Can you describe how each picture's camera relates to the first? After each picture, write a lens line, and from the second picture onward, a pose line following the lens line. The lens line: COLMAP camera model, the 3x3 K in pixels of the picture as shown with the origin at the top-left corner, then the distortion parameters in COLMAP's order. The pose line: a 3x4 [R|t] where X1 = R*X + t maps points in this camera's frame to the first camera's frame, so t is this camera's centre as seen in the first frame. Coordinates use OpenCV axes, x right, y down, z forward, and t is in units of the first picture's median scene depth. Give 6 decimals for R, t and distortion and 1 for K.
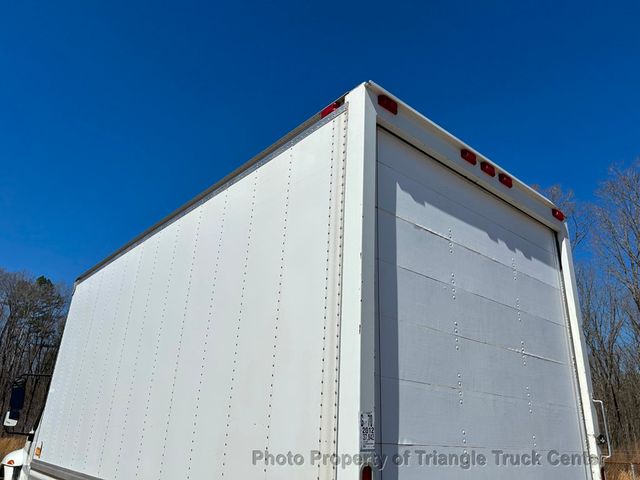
lens RADIAL K [[483.0, 0, 317.5], [0, 483.0, 242.6], [0, 0, 1]] dist [0.060961, -0.069989]
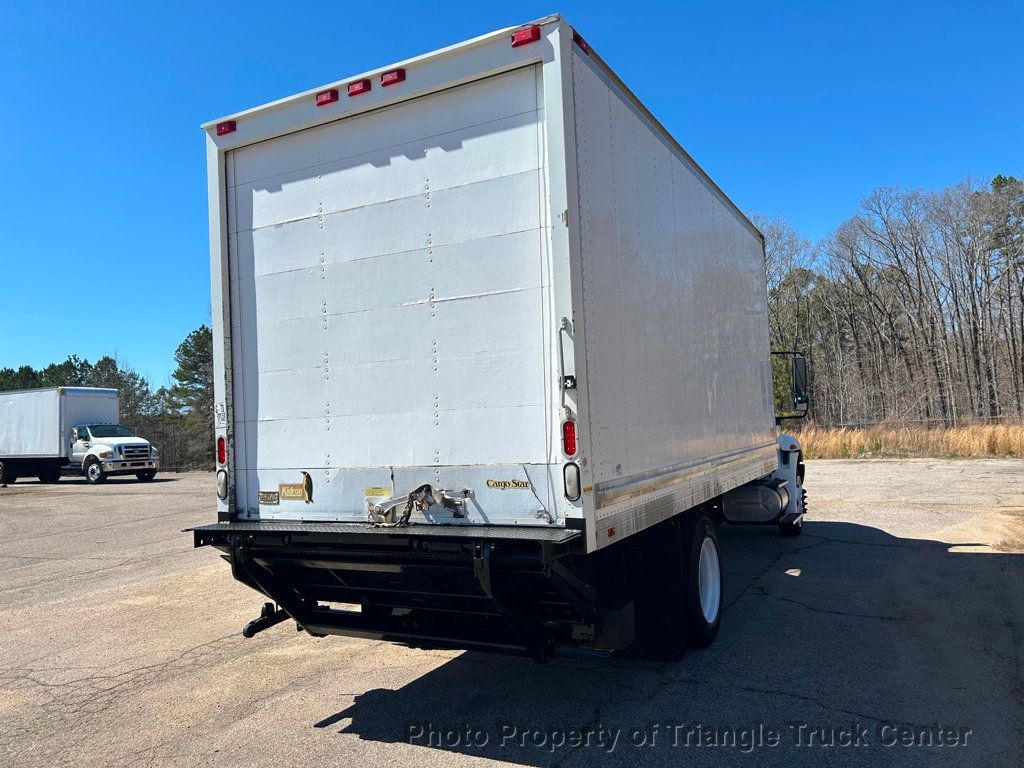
lens RADIAL K [[772.7, 0, 508.0], [0, 772.7, 388.2], [0, 0, 1]] dist [0.060961, -0.069989]
pose [[0.368668, -0.109129, -0.923133, 1.664643], [0.400424, 0.914867, 0.051764, 0.349591], [0.838895, -0.388728, 0.380980, 0.568074]]
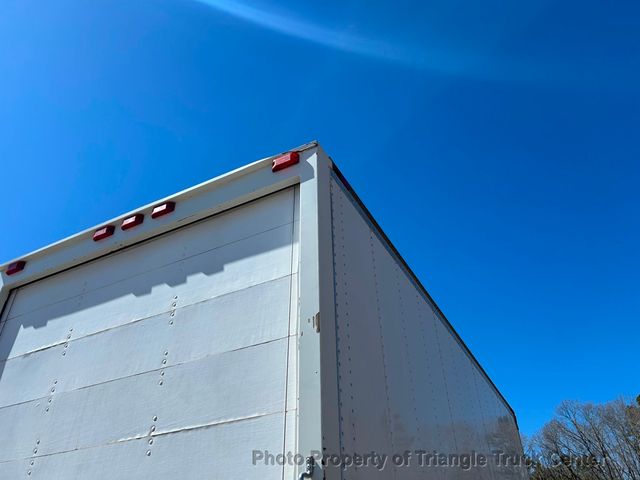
lens RADIAL K [[482.3, 0, 323.1], [0, 482.3, 242.7], [0, 0, 1]] dist [0.058548, -0.071007]
pose [[0.375696, -0.573121, -0.728275, 1.130402], [0.377723, 0.812305, -0.444393, 0.395356], [0.846273, -0.108130, 0.521661, 0.897067]]
